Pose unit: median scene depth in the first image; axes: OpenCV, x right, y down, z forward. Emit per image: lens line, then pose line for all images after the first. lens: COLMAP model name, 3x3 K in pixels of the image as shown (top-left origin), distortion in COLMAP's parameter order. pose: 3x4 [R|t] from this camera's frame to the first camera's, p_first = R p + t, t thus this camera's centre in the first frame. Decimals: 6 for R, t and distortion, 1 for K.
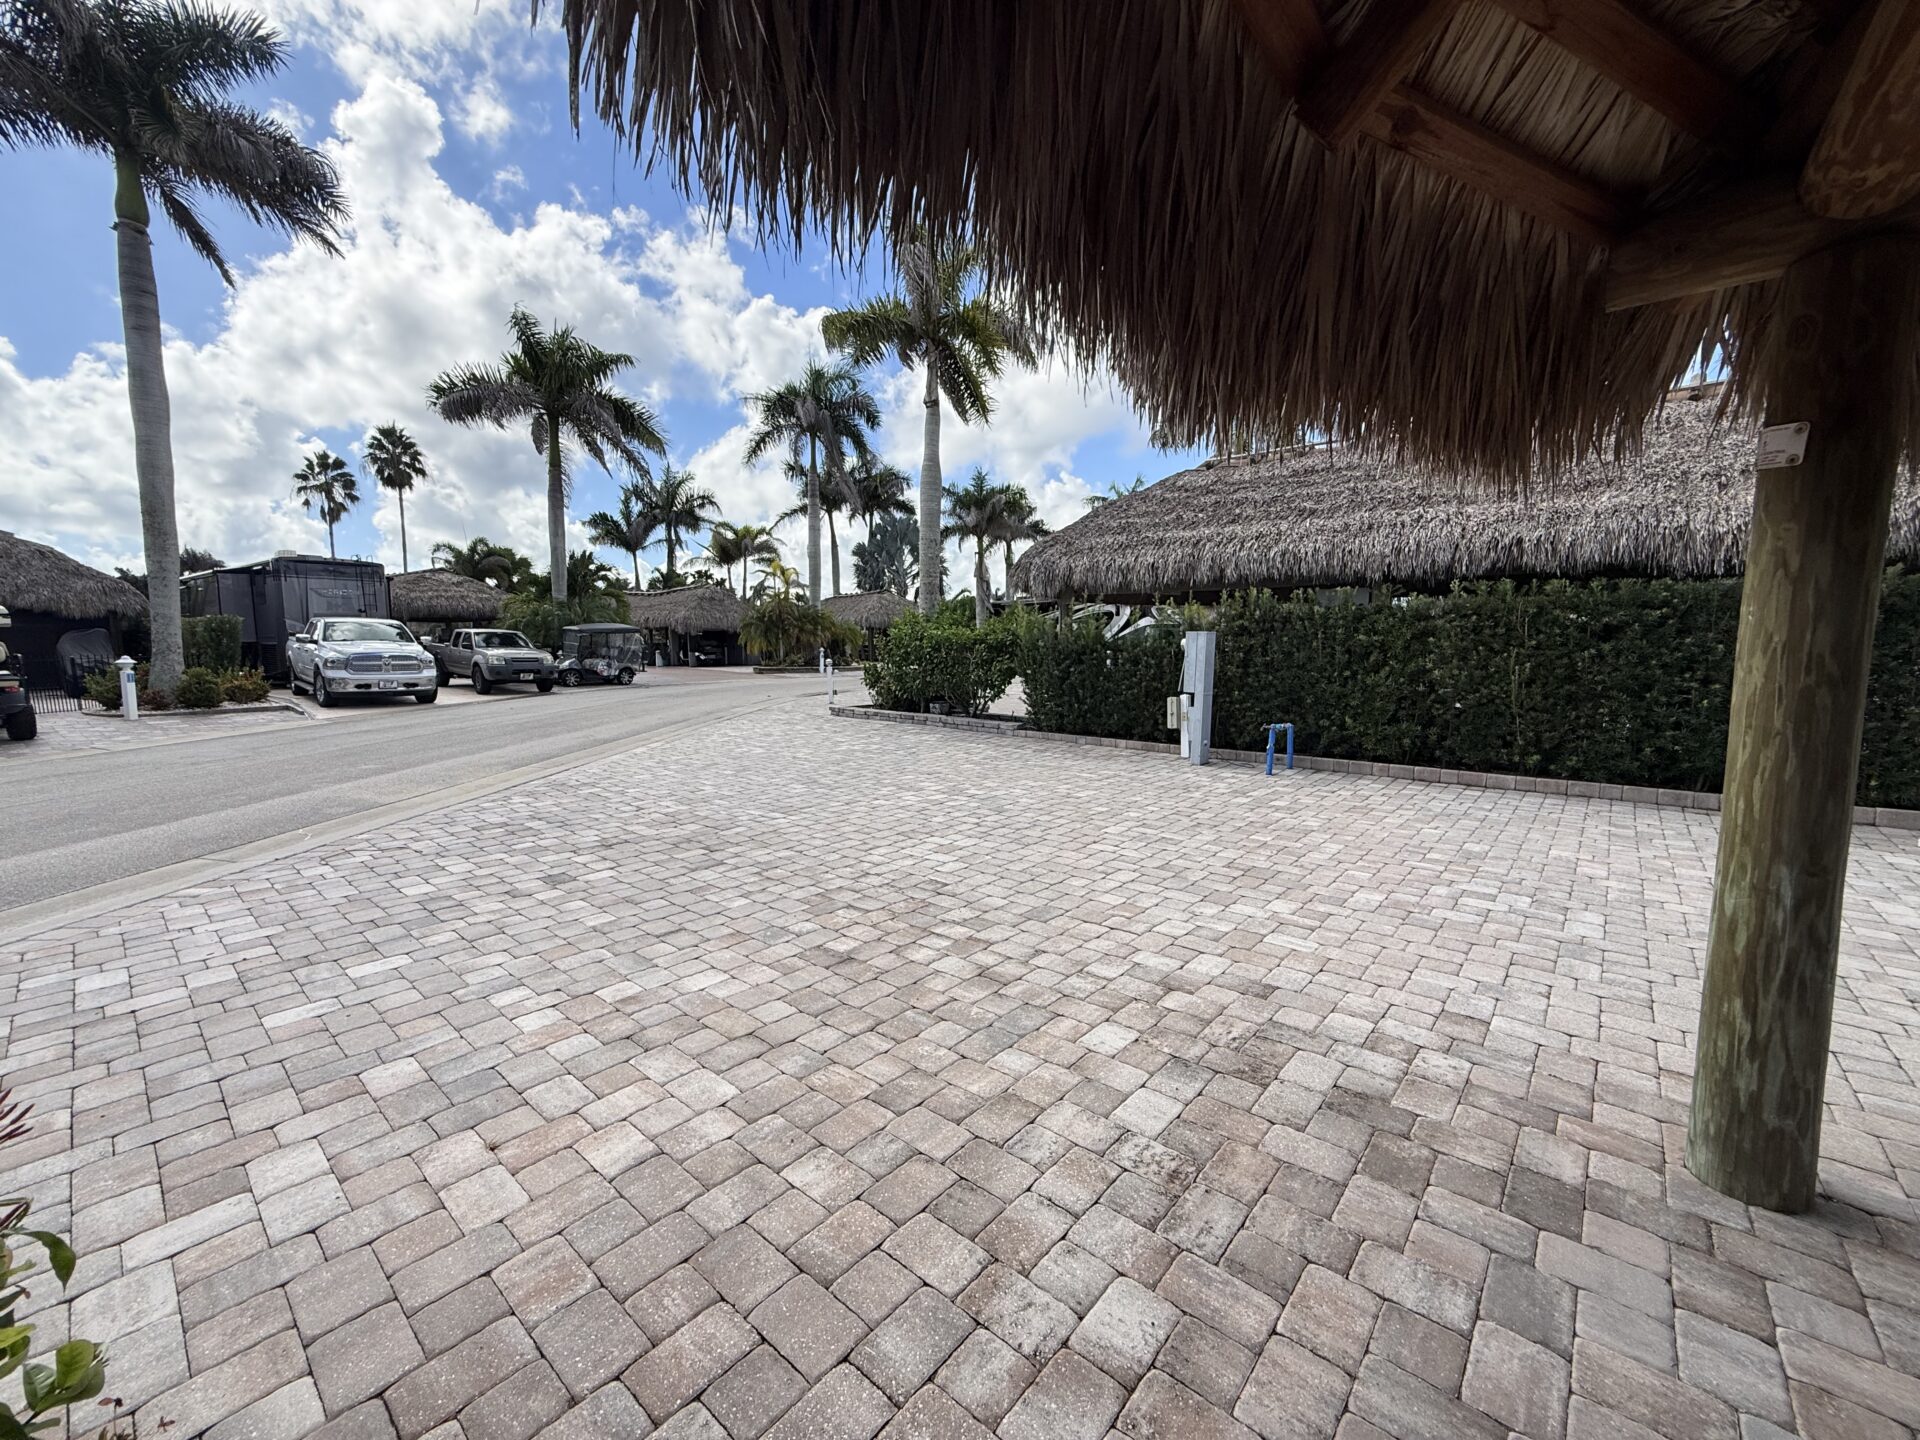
lens RADIAL K [[763.6, 0, 952.0], [0, 763.6, 717.1], [0, 0, 1]] dist [-0.002144, 0.000703]
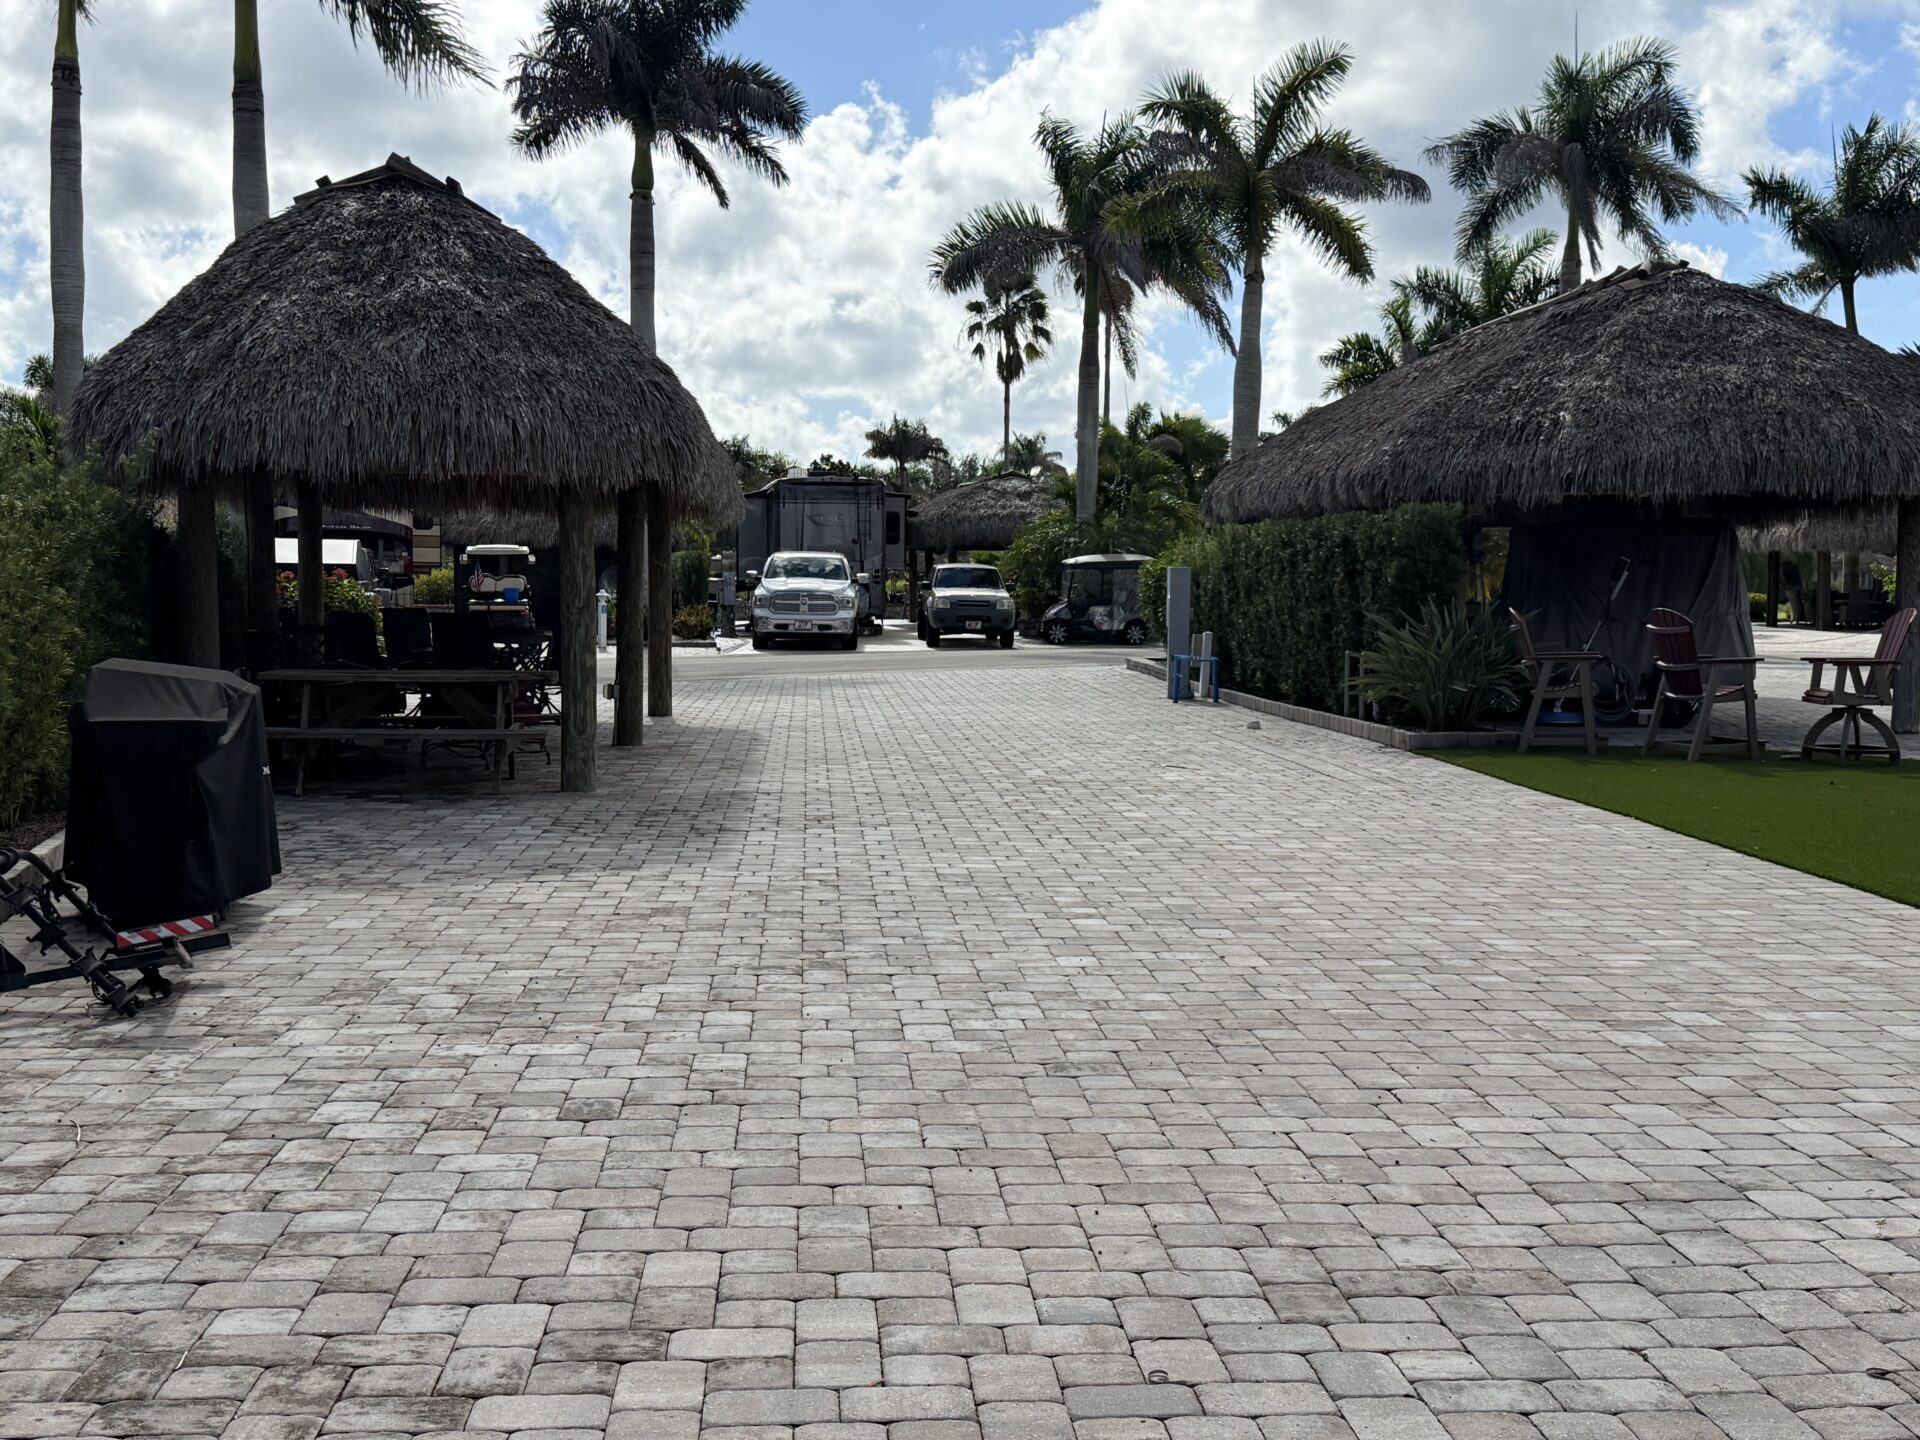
lens RADIAL K [[2218.8, 0, 962.6], [0, 2218.8, 730.7], [0, 0, 1]] dist [0.073181, 0.000000]
pose [[0.692589, 0.058082, -0.718990, 1.056212], [-0.079619, 0.996818, 0.003830, 0.045969], [0.716925, 0.054593, 0.695009, -0.563197]]
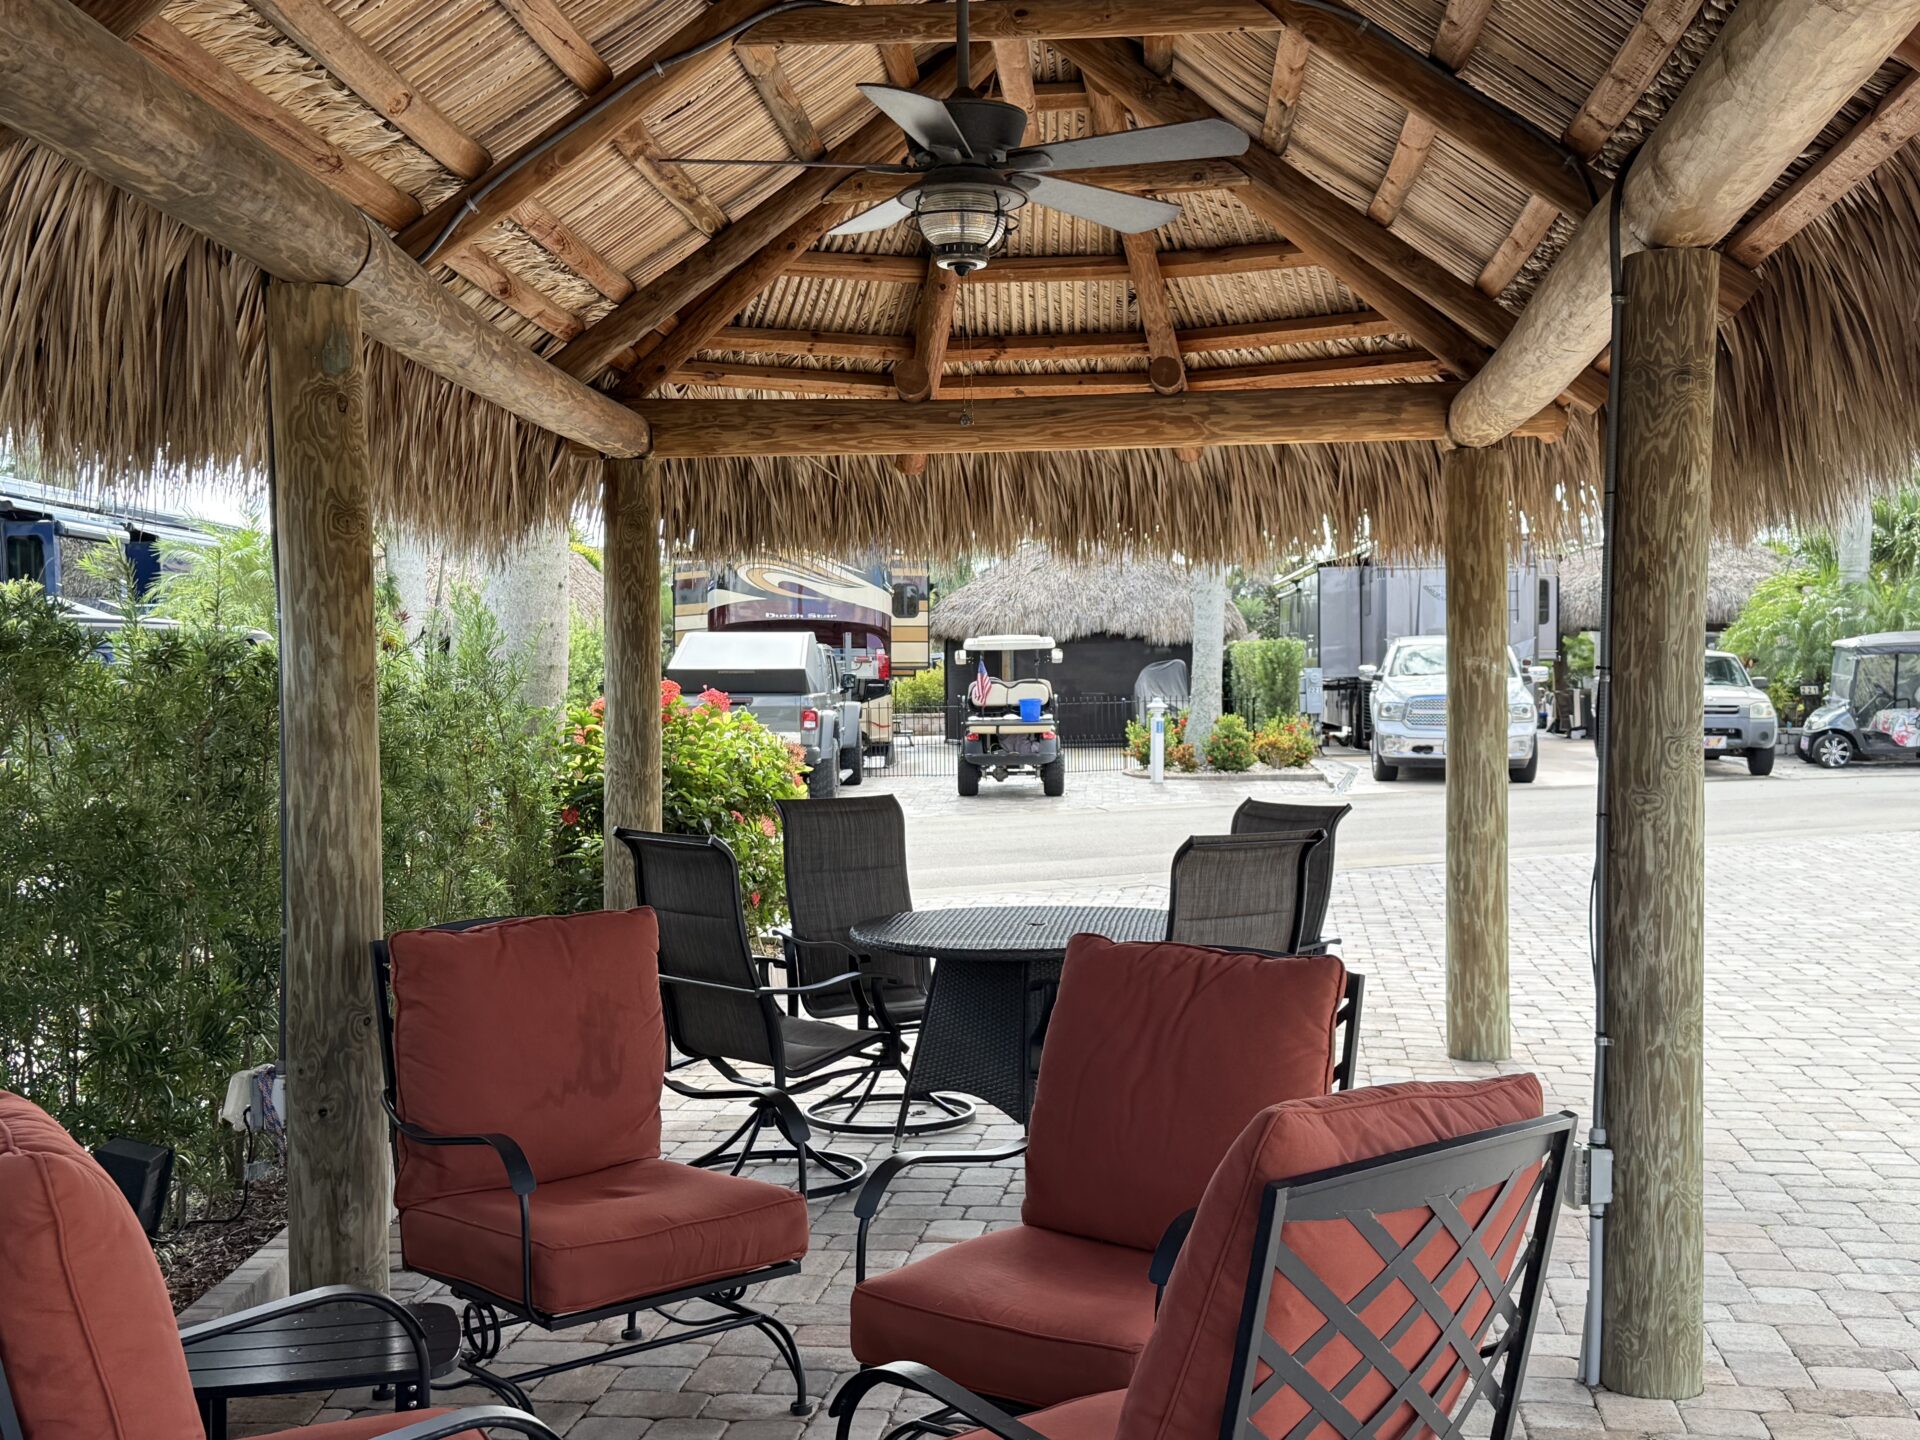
lens RADIAL K [[2218.8, 0, 948.5], [0, 2218.8, 723.3], [0, 0, 1]] dist [0.073181, 0.000000]
pose [[0.519098, 0.020285, -0.854474, 0.453418], [-0.076180, 0.996838, -0.022615, 0.006820], [0.851313, 0.076833, 0.519001, -0.209609]]
